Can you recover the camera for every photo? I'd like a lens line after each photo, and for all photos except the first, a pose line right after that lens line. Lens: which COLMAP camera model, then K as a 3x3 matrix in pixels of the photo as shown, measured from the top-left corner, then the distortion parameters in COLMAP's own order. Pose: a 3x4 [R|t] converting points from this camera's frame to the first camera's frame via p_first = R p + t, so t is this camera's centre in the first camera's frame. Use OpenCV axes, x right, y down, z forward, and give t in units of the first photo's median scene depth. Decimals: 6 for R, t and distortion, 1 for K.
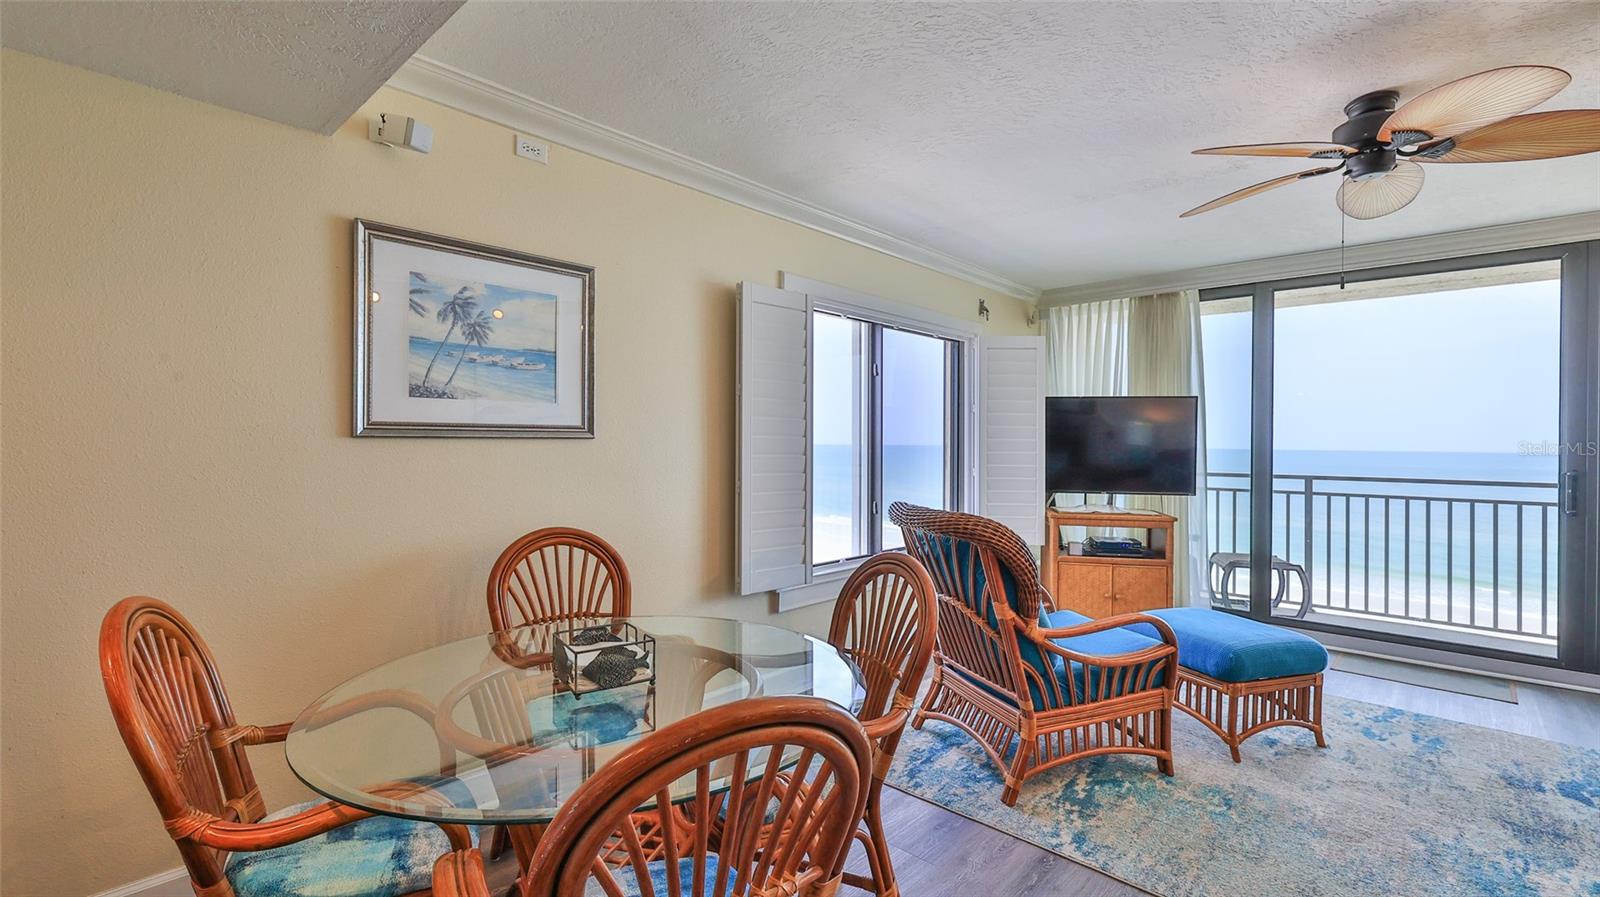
lens RADIAL K [[728.9, 0, 783.2], [0, 728.9, 458.7], [0, 0, 1]] dist [0.002974, 0.000503]
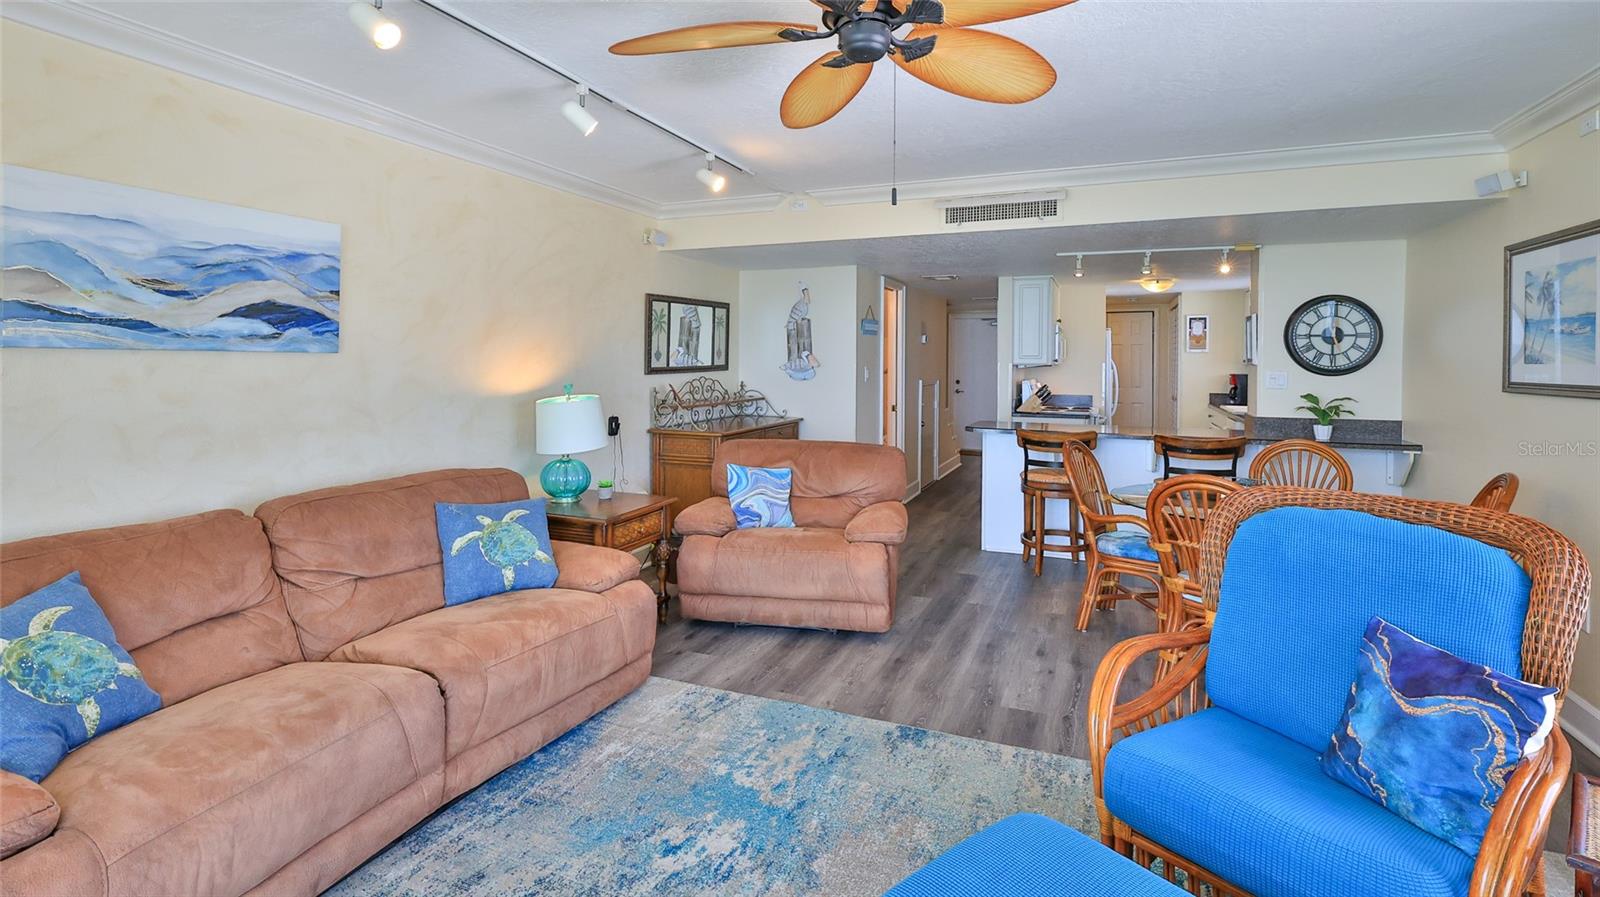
lens RADIAL K [[755.4, 0, 765.3], [0, 755.4, 400.8], [0, 0, 1]] dist [0.000989, -0.000946]
pose [[-0.943649, 0.000070, -0.330948, 1.093401], [-0.027669, 0.996482, 0.079107, -0.075223], [0.329789, 0.083806, -0.940327, 1.584495]]
